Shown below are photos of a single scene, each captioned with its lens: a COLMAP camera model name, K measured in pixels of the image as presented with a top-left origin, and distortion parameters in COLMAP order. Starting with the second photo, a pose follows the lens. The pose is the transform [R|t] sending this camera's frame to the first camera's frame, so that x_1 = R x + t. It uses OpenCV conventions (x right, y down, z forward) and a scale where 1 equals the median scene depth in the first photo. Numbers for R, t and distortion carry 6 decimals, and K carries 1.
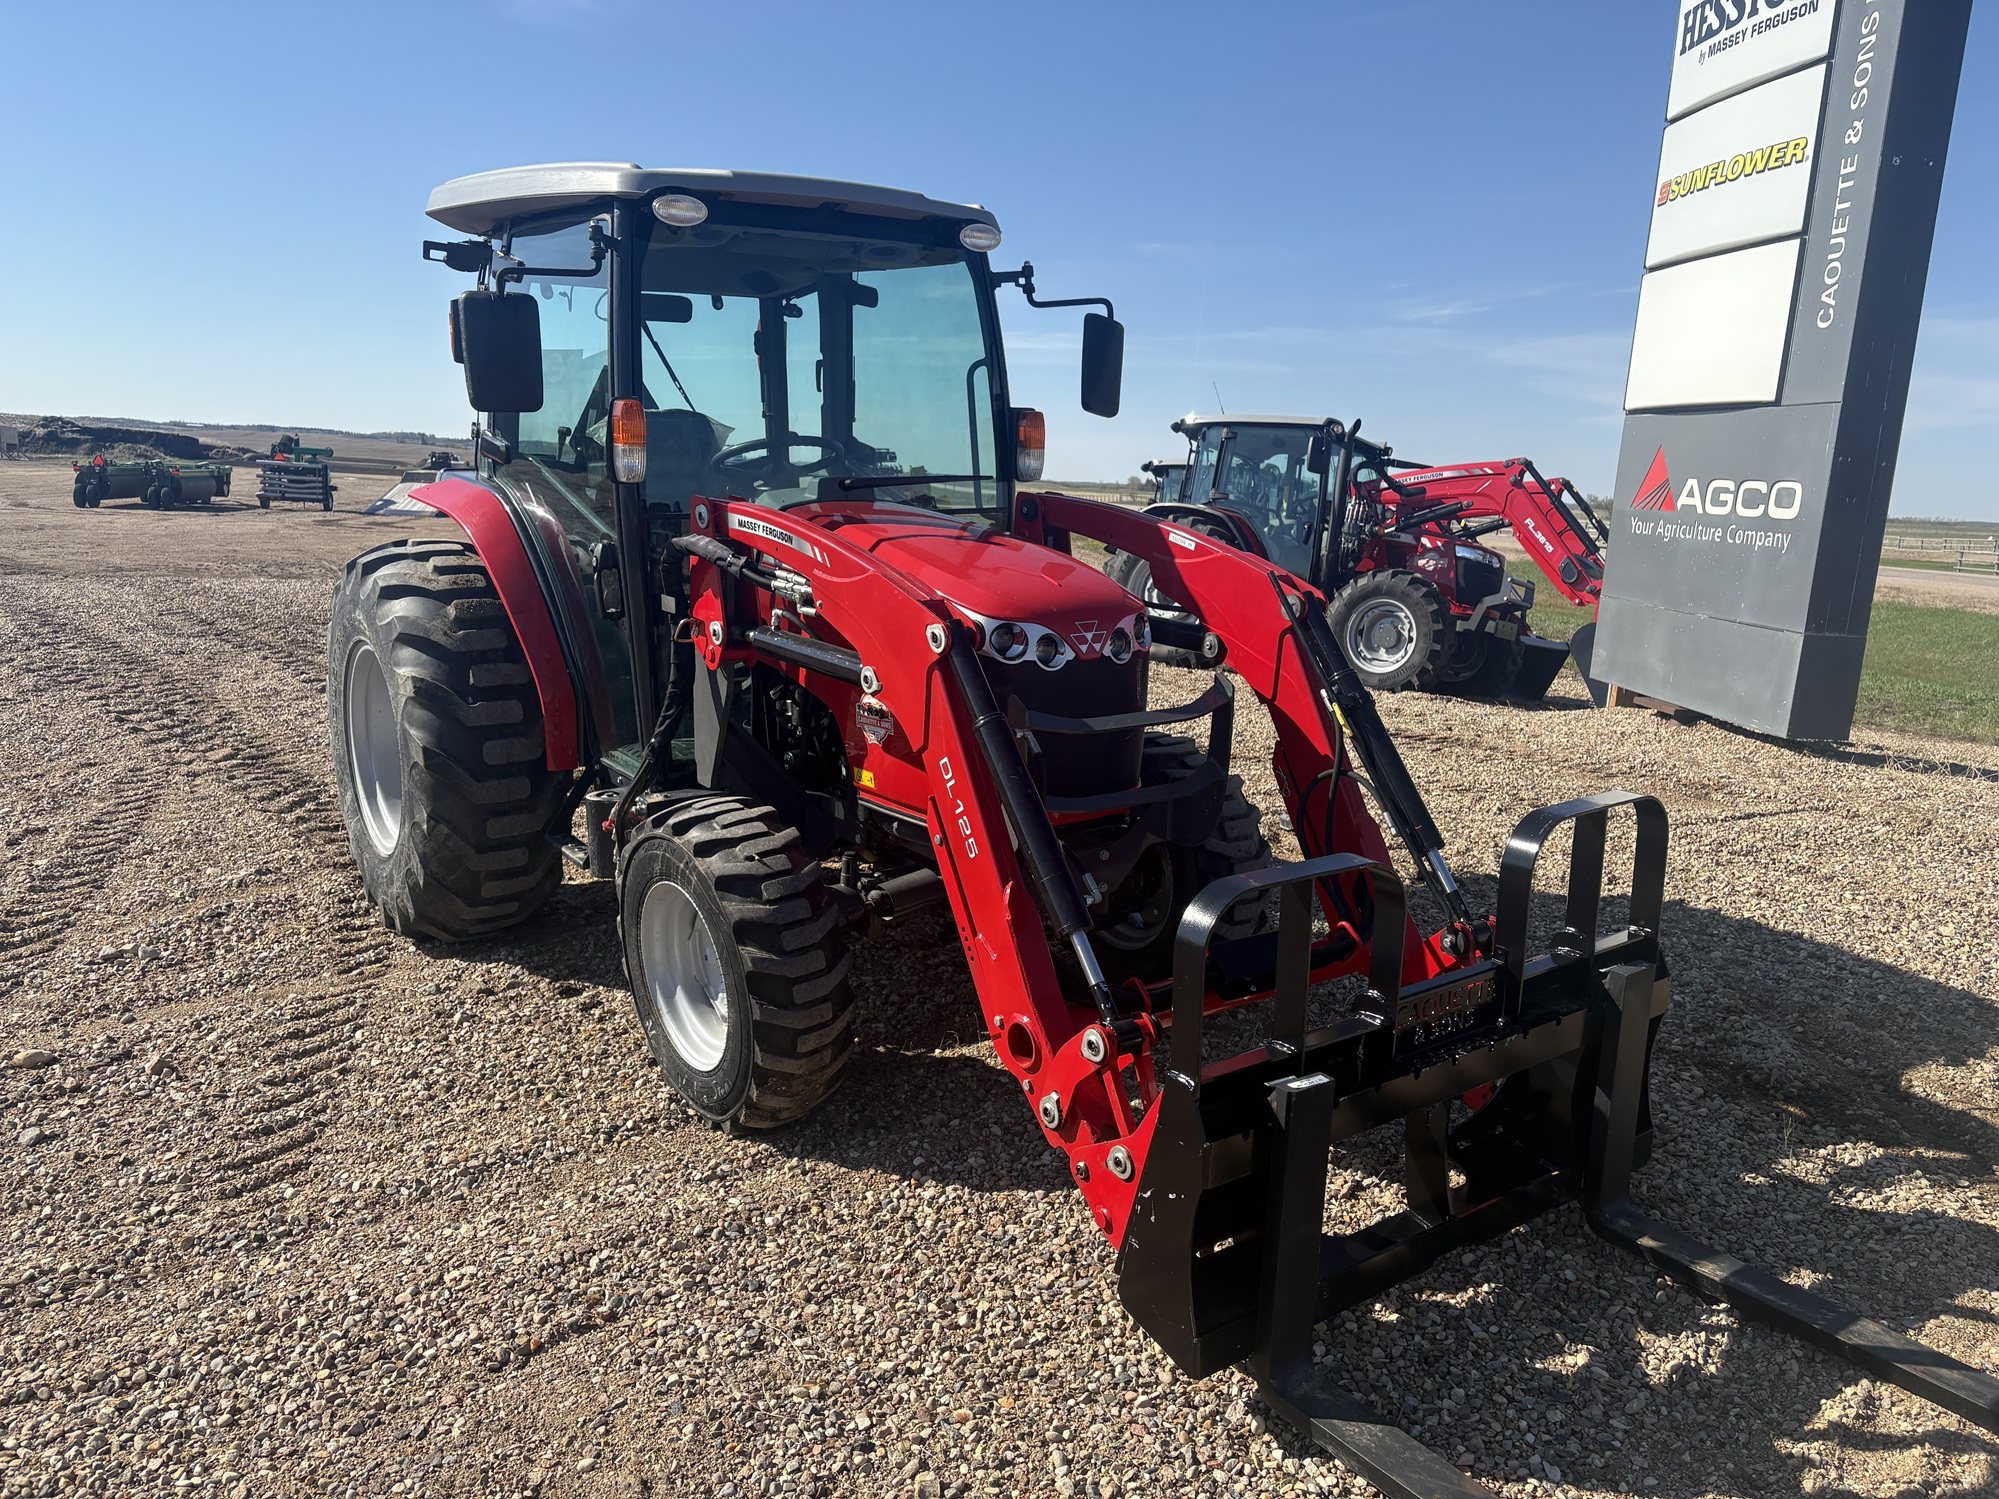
lens RADIAL K [[1524.1, 0, 1008.0], [0, 1524.1, 743.8], [0, 0, 1]] dist [0.059125, -0.050045]
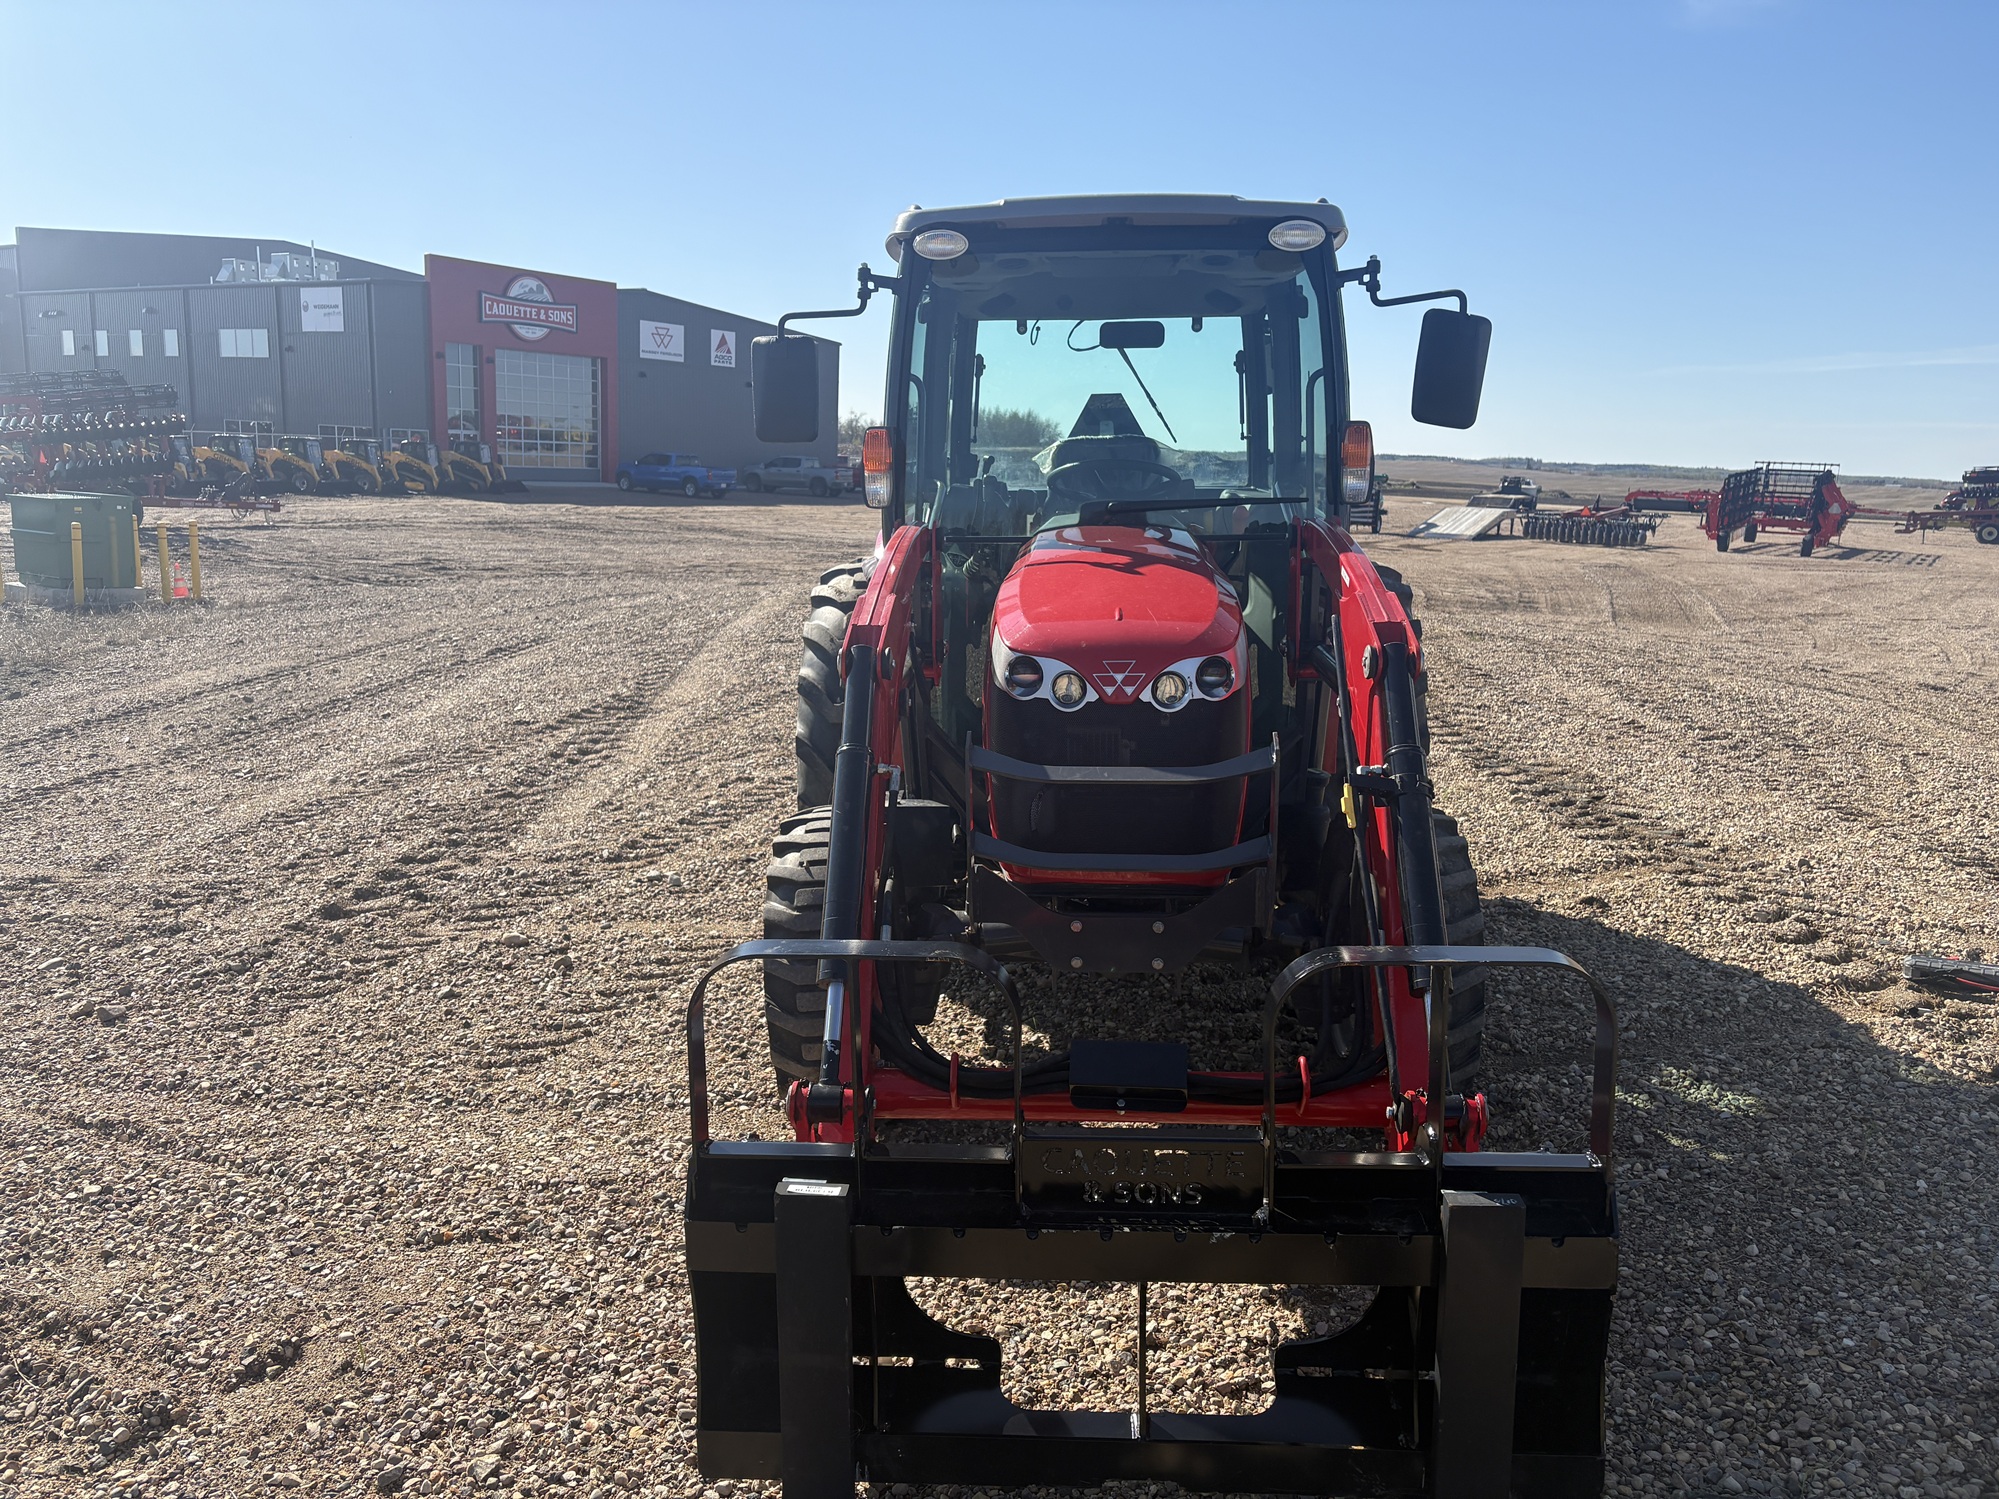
lens RADIAL K [[1524.1, 0, 1008.0], [0, 1524.1, 743.8], [0, 0, 1]] dist [0.059125, -0.050045]
pose [[0.780643, 0.101774, -0.616635, 0.419737], [-0.111092, 0.993536, 0.023341, -0.034225], [0.615024, 0.050283, 0.786903, 0.192764]]
